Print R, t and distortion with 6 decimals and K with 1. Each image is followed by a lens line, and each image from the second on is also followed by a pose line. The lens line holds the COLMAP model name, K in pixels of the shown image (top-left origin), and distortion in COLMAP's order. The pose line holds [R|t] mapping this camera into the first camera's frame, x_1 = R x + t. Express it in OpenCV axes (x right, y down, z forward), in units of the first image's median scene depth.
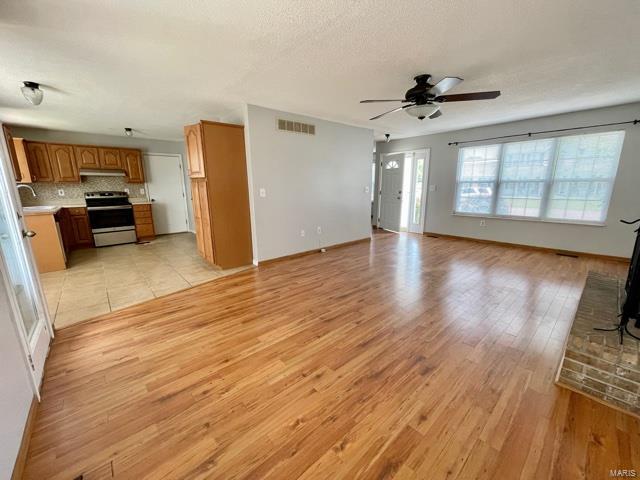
lens RADIAL K [[258.6, 0, 321.2], [0, 258.6, 241.4], [0, 0, 1]] dist [-0.000690, 0.000087]
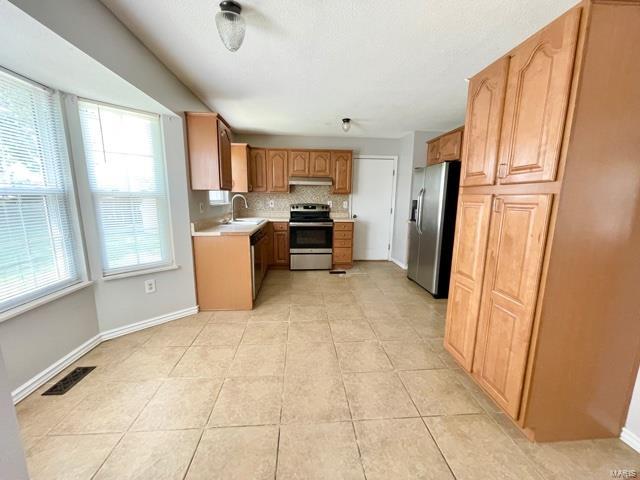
lens RADIAL K [[258.6, 0, 317.6], [0, 258.6, 241.4], [0, 0, 1]] dist [-0.000690, 0.000087]
pose [[0.793023, 0.119583, -0.597339, -0.306064], [-0.147499, 0.989060, 0.002185, -0.080334], [0.591065, 0.086374, 0.801986, 0.363257]]
